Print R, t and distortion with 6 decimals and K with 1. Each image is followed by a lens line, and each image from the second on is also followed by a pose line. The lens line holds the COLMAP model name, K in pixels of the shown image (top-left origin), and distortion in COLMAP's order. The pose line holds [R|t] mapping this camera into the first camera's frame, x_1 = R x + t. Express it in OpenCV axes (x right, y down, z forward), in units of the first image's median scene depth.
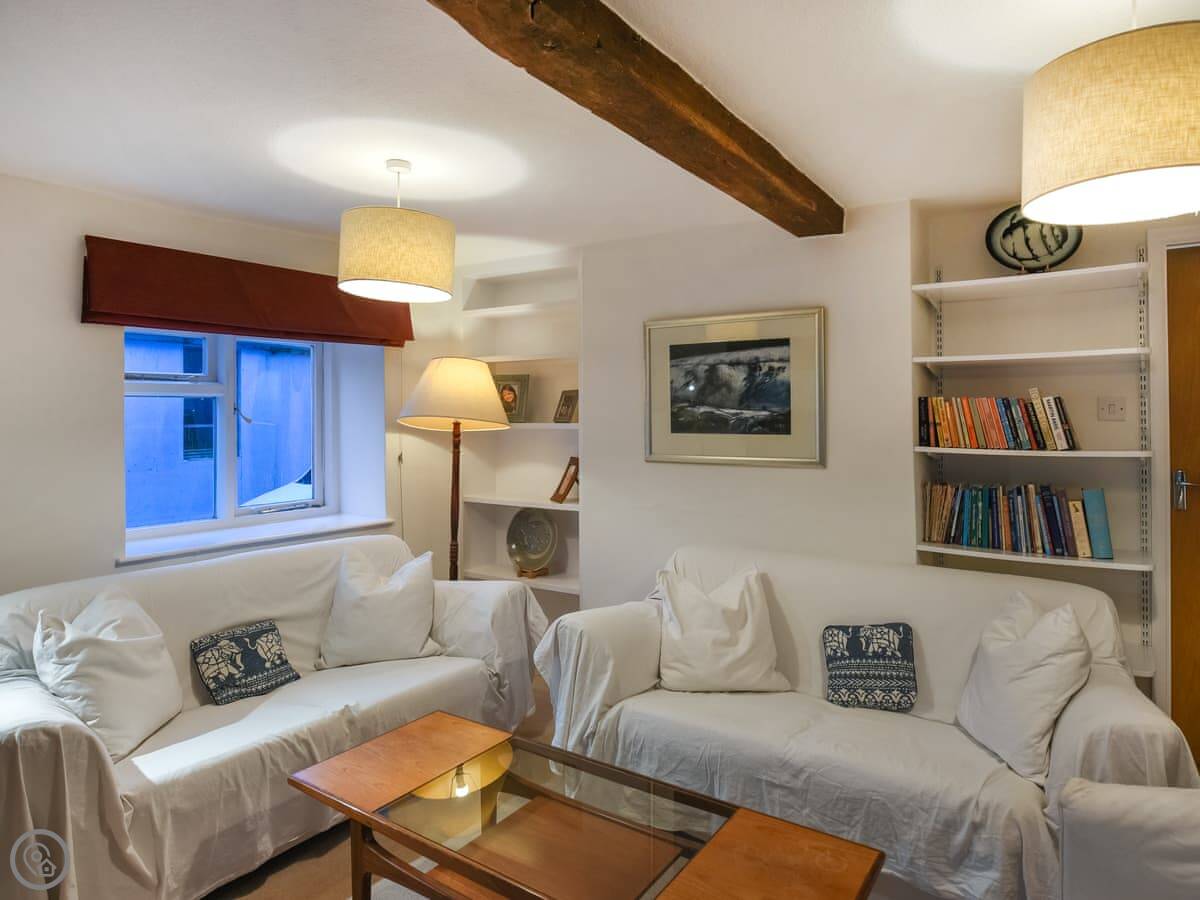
lens RADIAL K [[734.9, 0, 603.4], [0, 734.9, 415.1], [0, 0, 1]] dist [-0.004750, -0.001526]
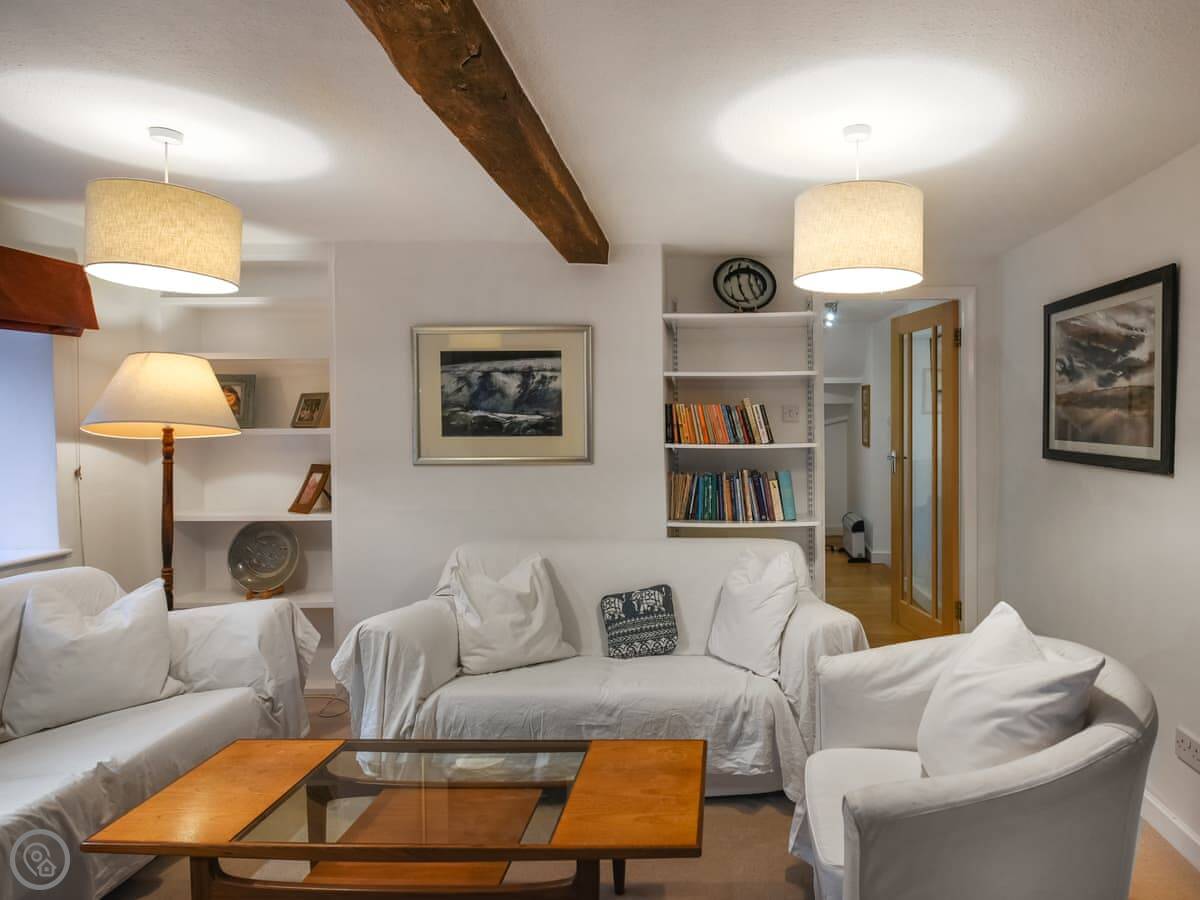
lens RADIAL K [[845.1, 0, 600.0], [0, 845.1, 432.0], [0, 0, 1]] dist [-0.005663, -0.005564]
pose [[0.841952, -0.011999, 0.539420, -0.411323], [0.003209, 0.999846, 0.017233, -0.001975], [-0.539544, -0.012778, 0.841861, -0.135854]]
